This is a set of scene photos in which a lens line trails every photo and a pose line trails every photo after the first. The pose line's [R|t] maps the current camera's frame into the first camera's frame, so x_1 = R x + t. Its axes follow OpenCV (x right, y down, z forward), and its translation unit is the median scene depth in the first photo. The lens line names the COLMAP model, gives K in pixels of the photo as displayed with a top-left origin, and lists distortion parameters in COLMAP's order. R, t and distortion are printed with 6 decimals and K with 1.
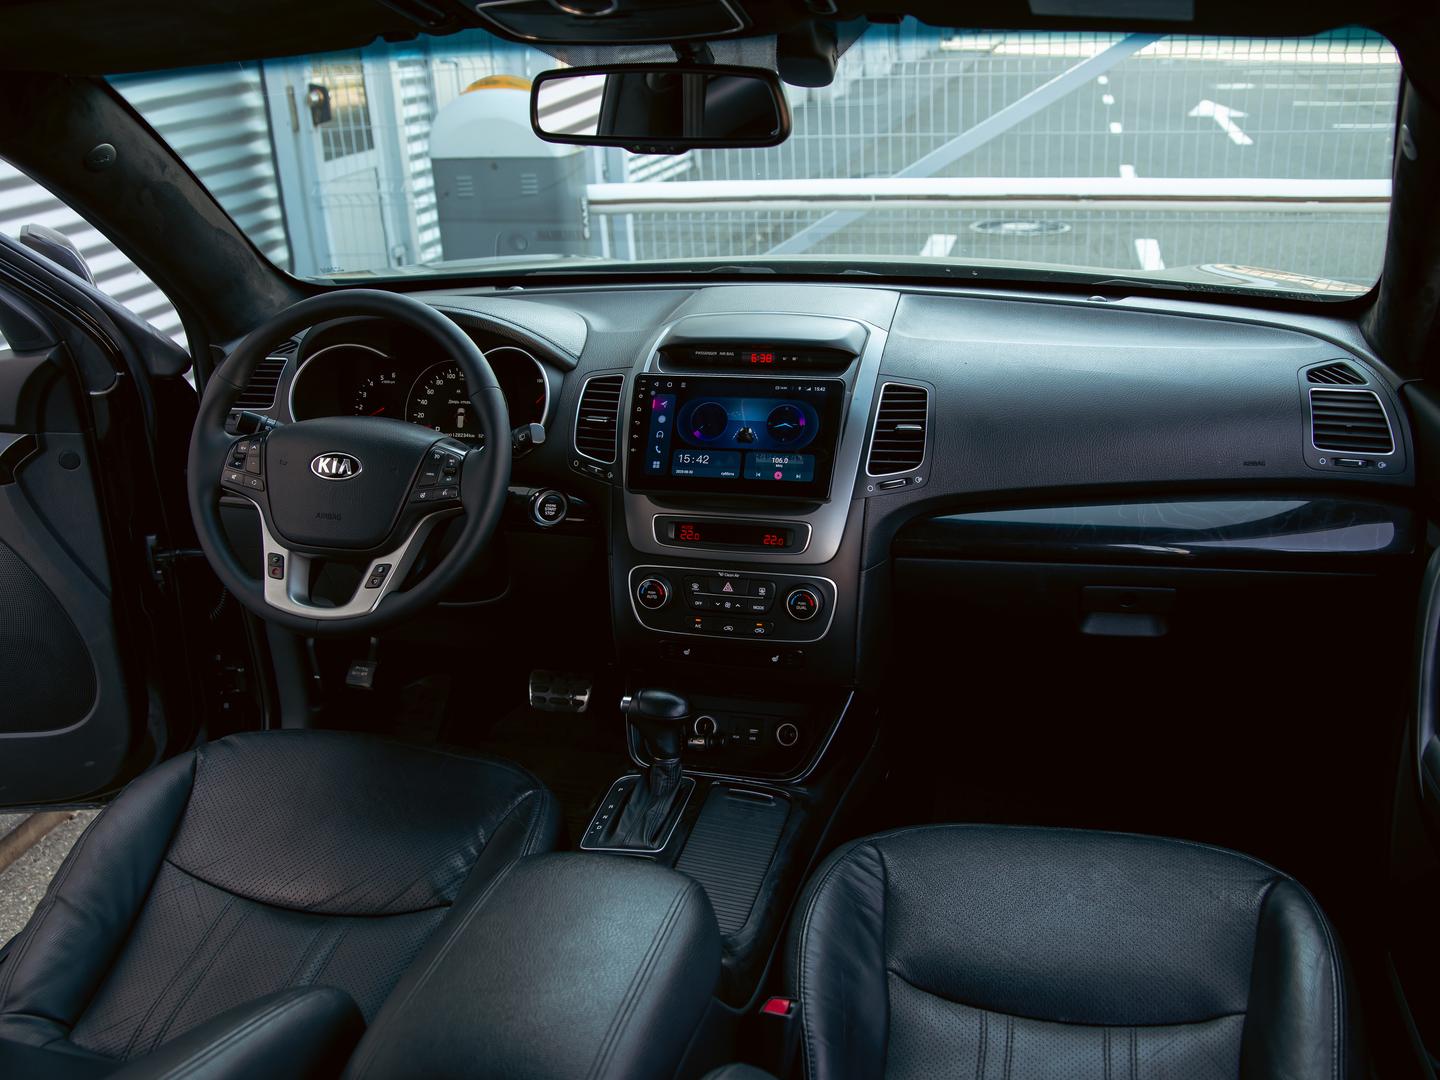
lens RADIAL K [[1402.8, 0, 720.0], [0, 1402.8, 540.0], [0, 0, 1]] dist [0.000967, 0.000052]
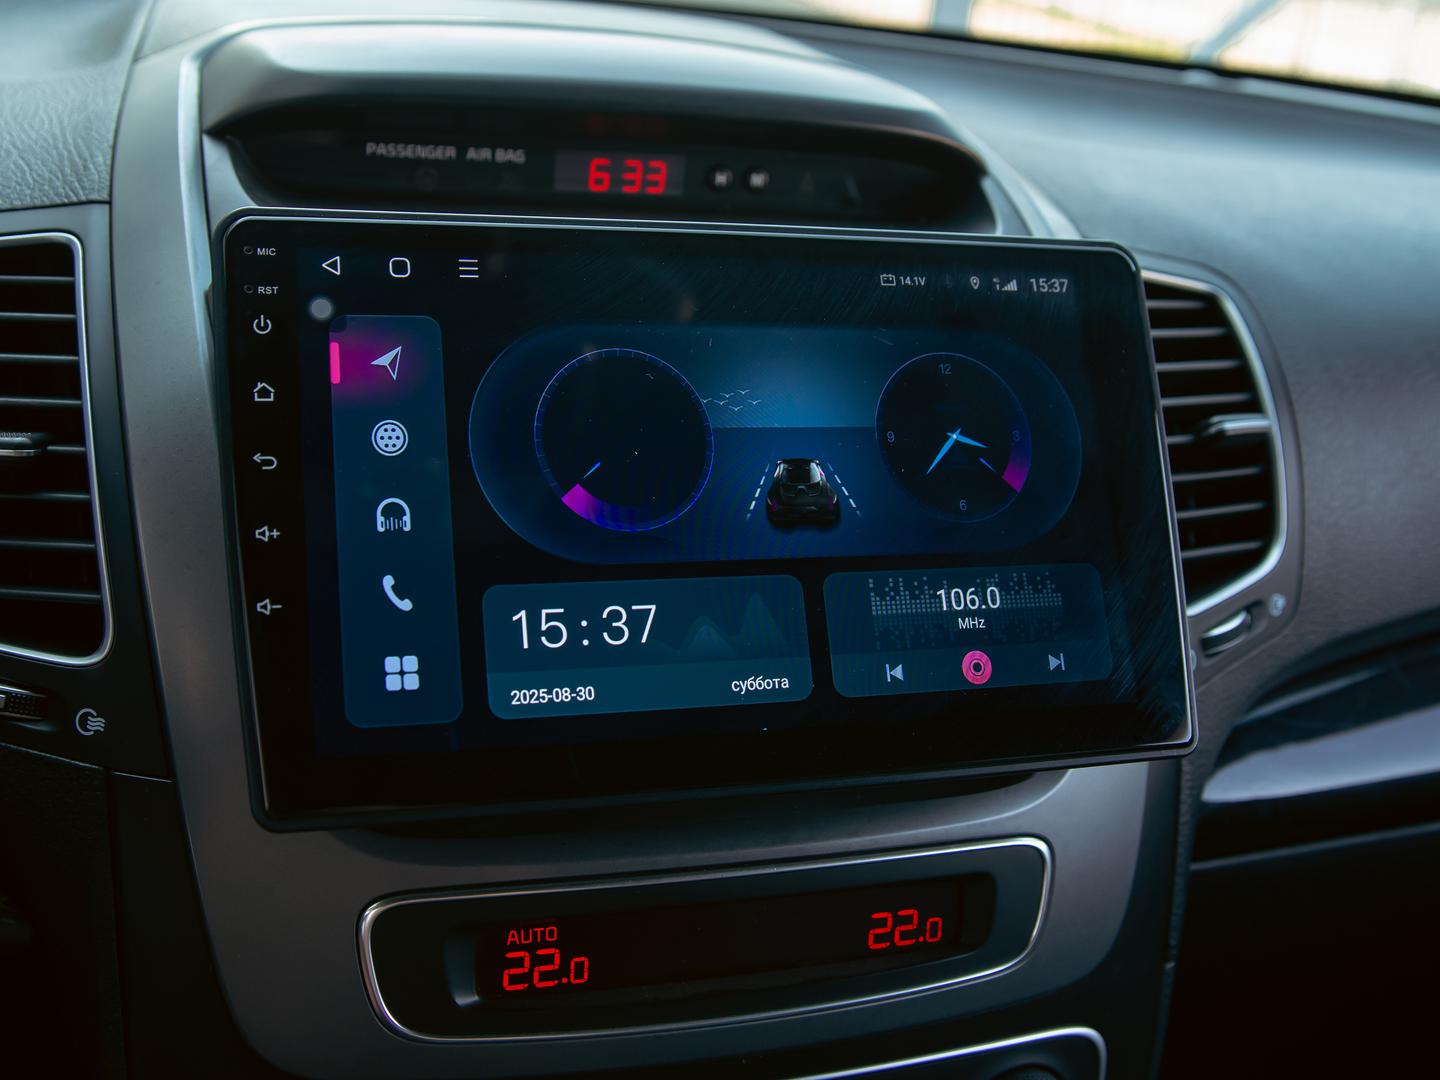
lens RADIAL K [[1545.0, 0, 719.5], [0, 1545.0, 507.0], [0, 0, 1]] dist [-0.012626, -0.005320]
pose [[0.850258, -0.074376, 0.521086, -0.118638], [0.069929, 0.997153, 0.028223, -0.080104], [-0.521701, 0.012443, 0.853038, 0.795309]]
